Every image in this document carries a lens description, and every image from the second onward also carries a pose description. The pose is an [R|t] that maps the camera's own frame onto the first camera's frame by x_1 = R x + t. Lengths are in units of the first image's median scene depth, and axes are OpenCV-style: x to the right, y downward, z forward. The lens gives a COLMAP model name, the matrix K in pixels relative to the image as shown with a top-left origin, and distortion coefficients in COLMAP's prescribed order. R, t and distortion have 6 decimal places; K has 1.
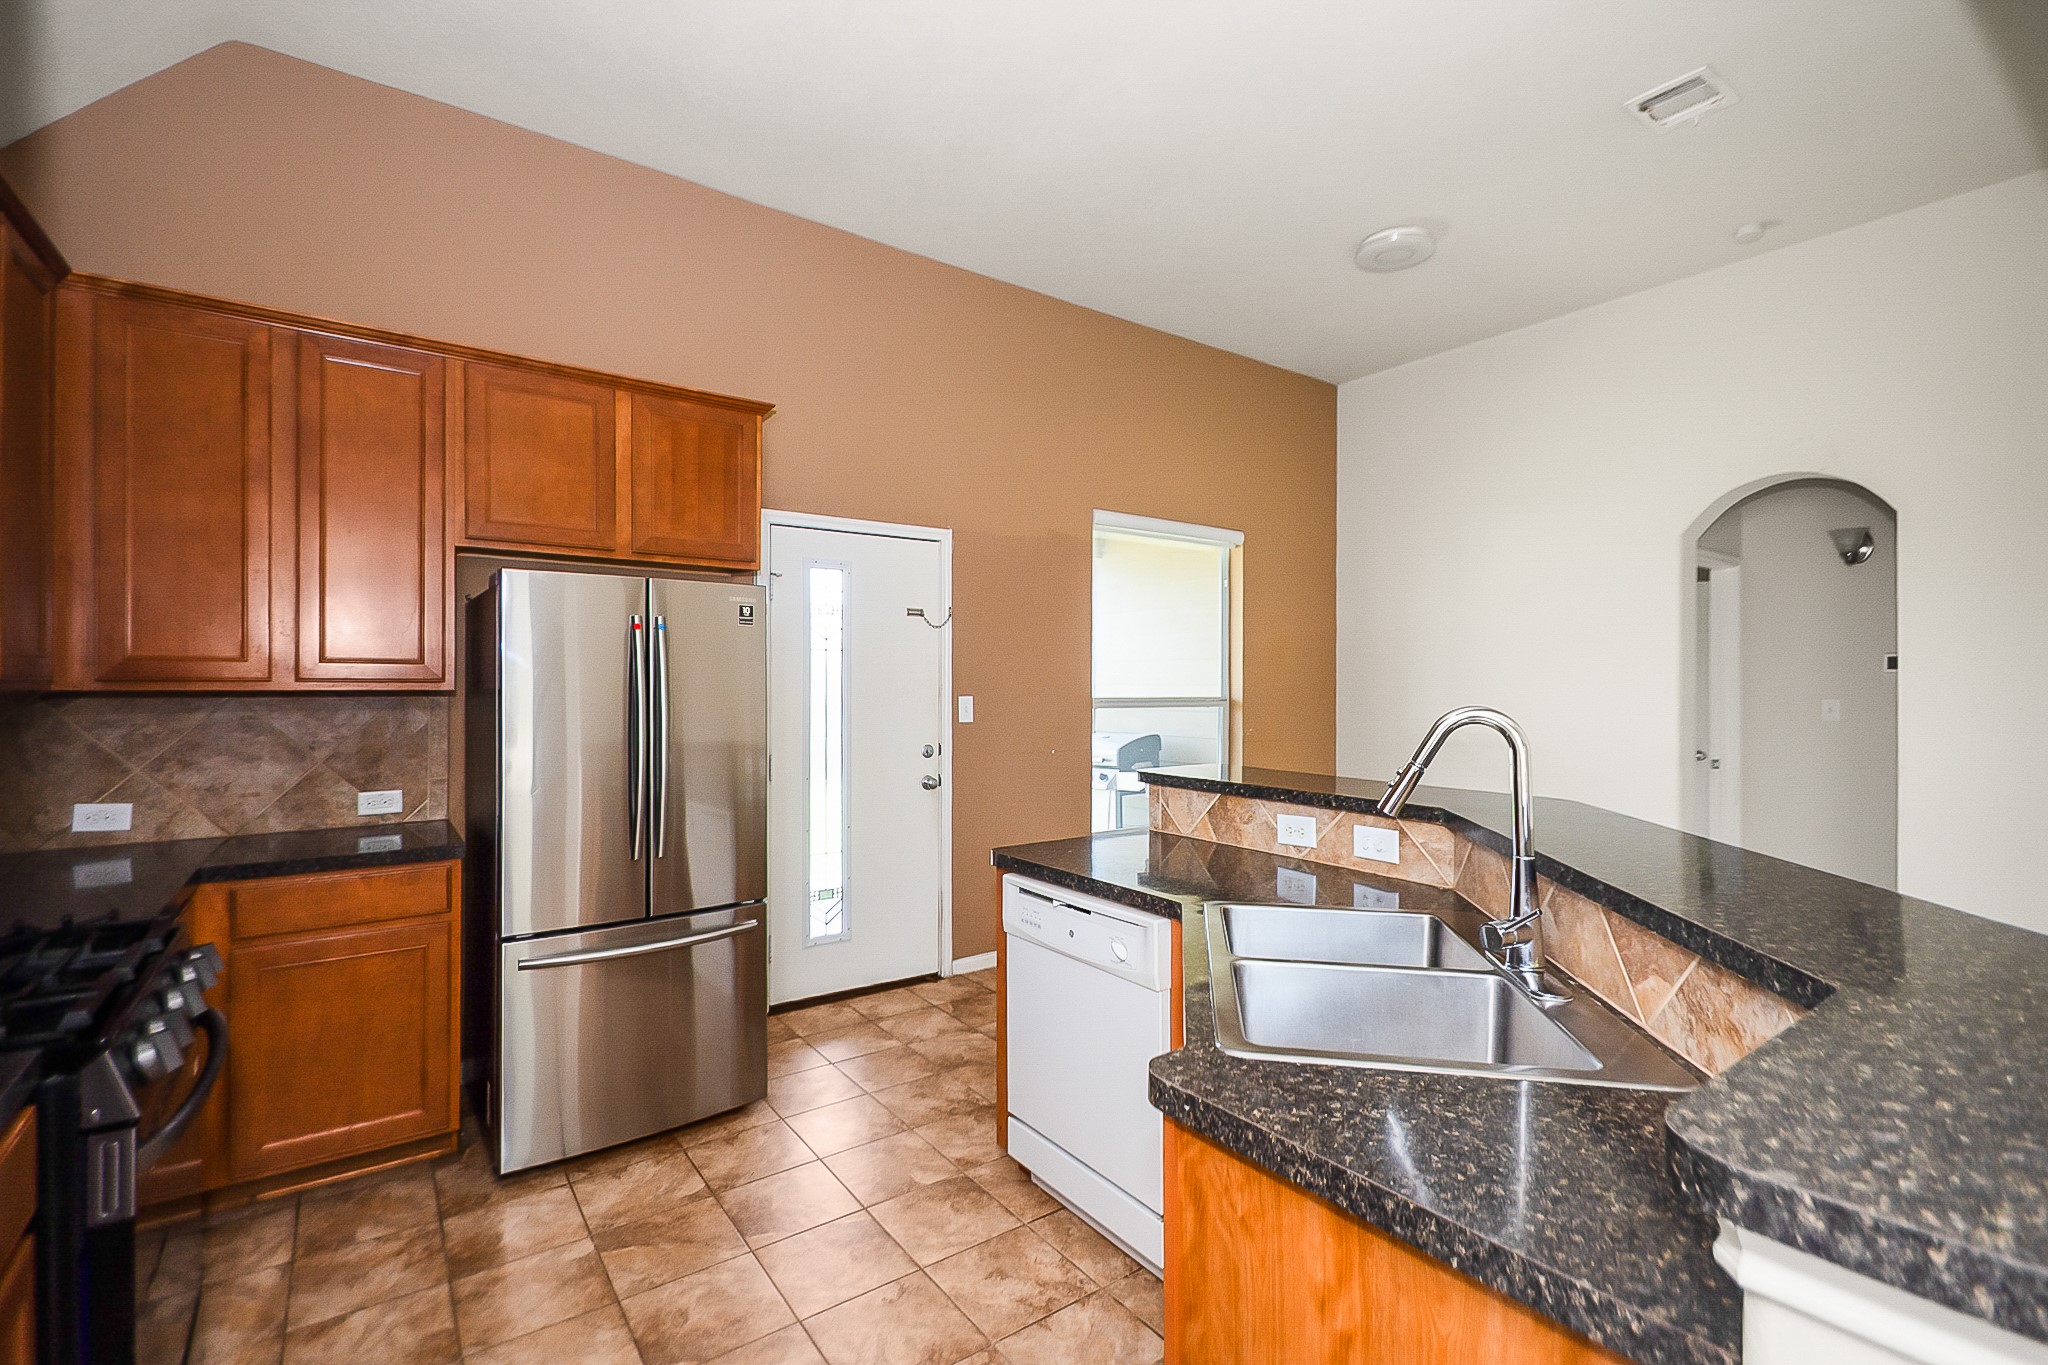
lens RADIAL K [[923.8, 0, 1040.5], [0, 923.8, 675.5], [0, 0, 1]] dist [0.014983, -0.010576]
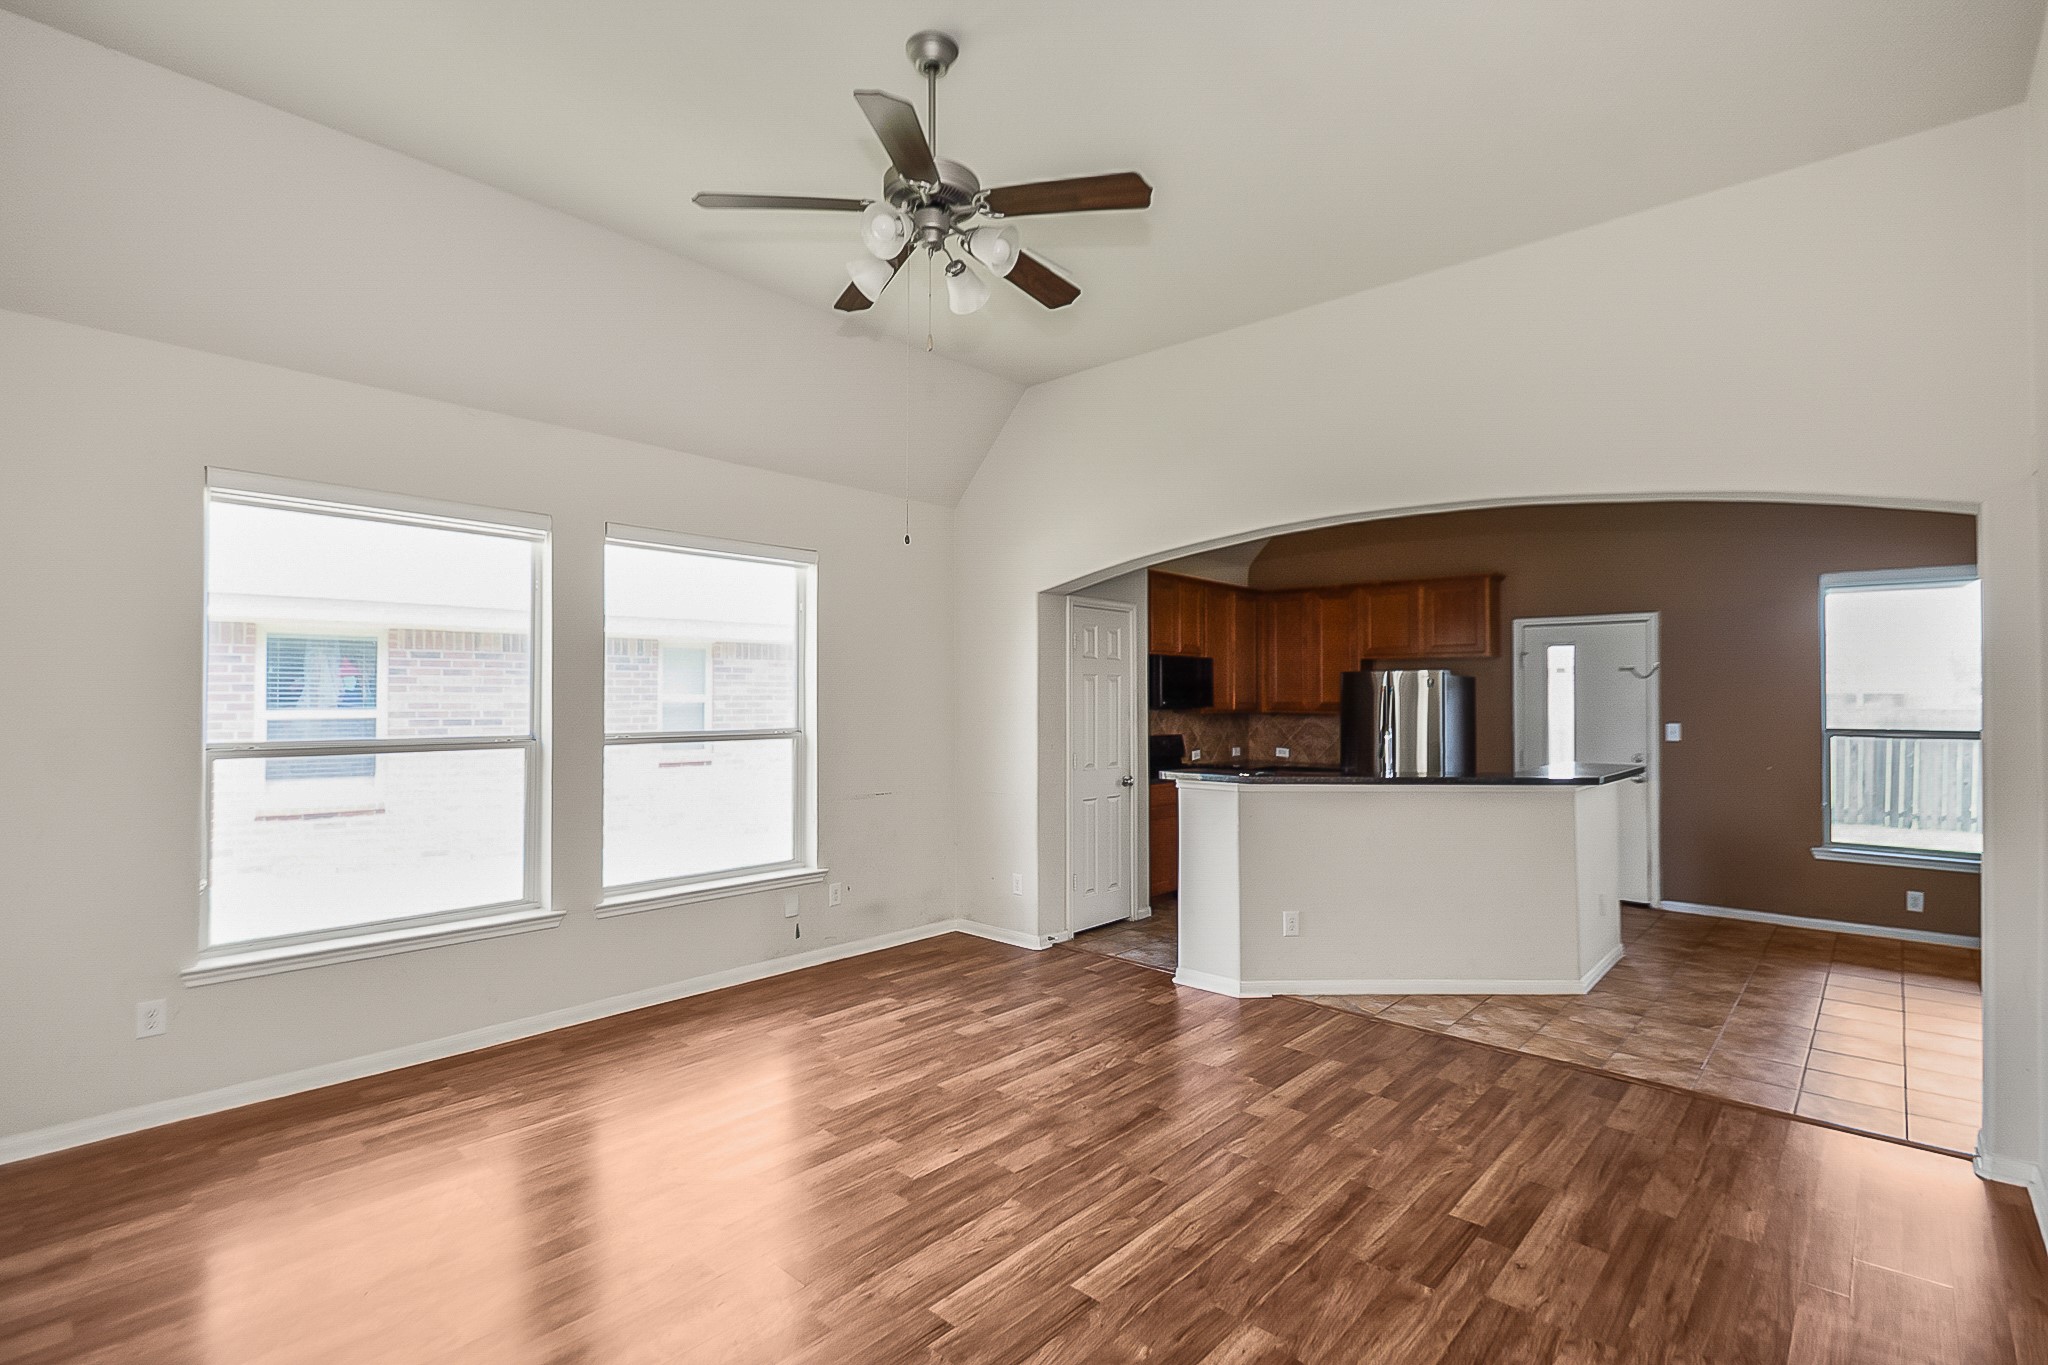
lens RADIAL K [[963.6, 0, 1011.3], [0, 963.6, 691.9], [0, 0, 1]] dist [0.000353, -0.003156]
pose [[0.187281, -0.006567, -0.982285, 1.281758], [0.005536, 0.999969, -0.005630, -0.026198], [0.982291, -0.004384, 0.187311, -0.336178]]
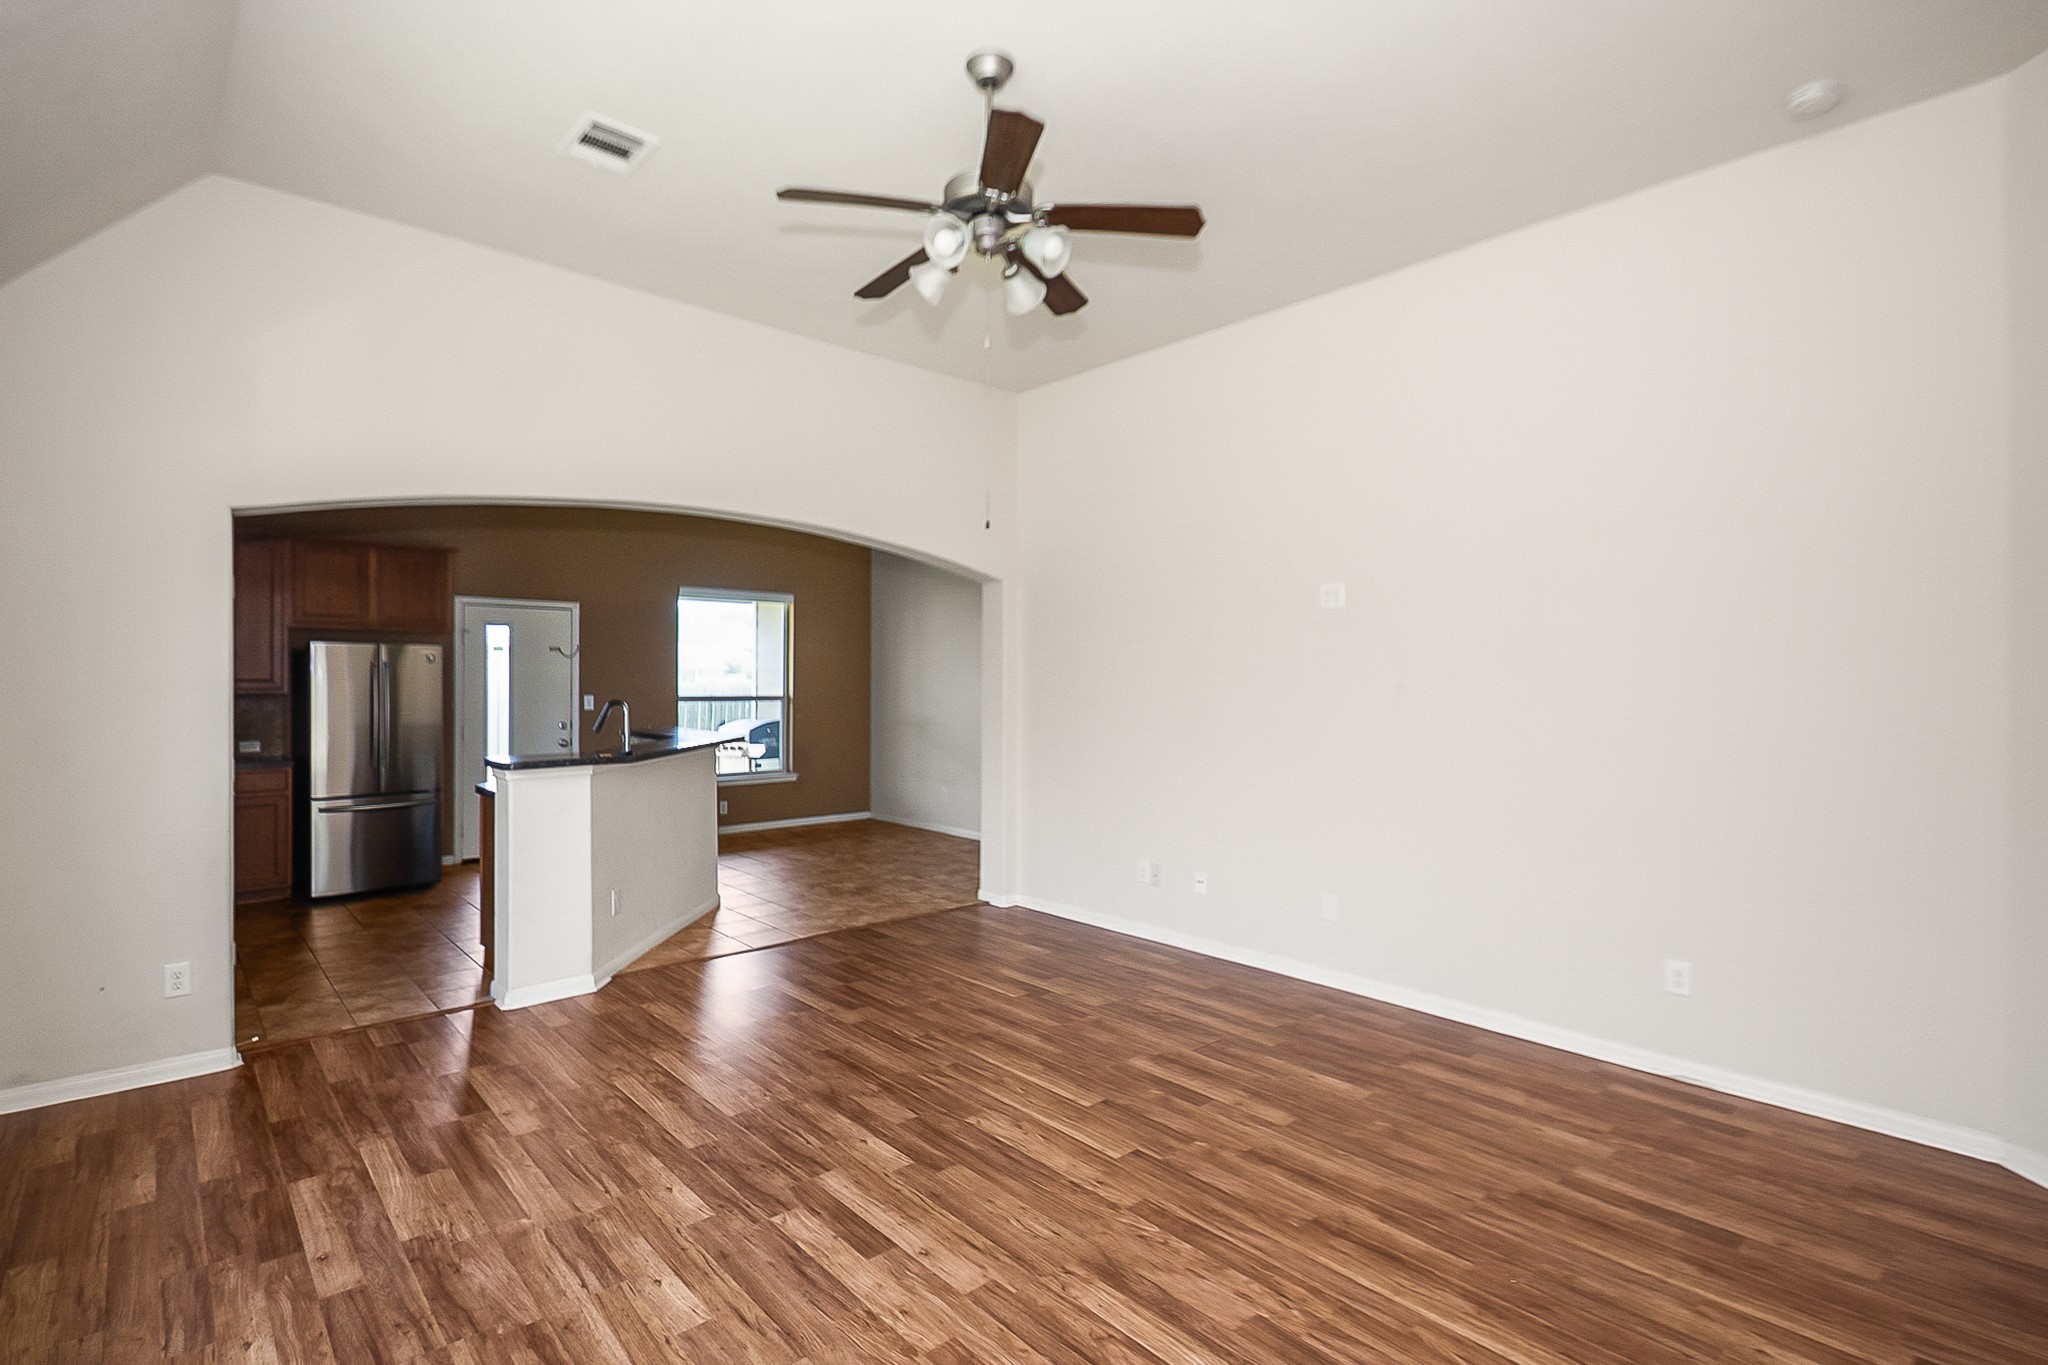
lens RADIAL K [[963.6, 0, 1020.5], [0, 963.6, 673.5], [0, 0, 1]] dist [0.000353, -0.003156]
pose [[0.994112, 0.000507, 0.108359, 0.567659], [-0.000804, 0.999996, 0.002699, -0.026781], [-0.108357, -0.002770, 0.994108, -0.975765]]
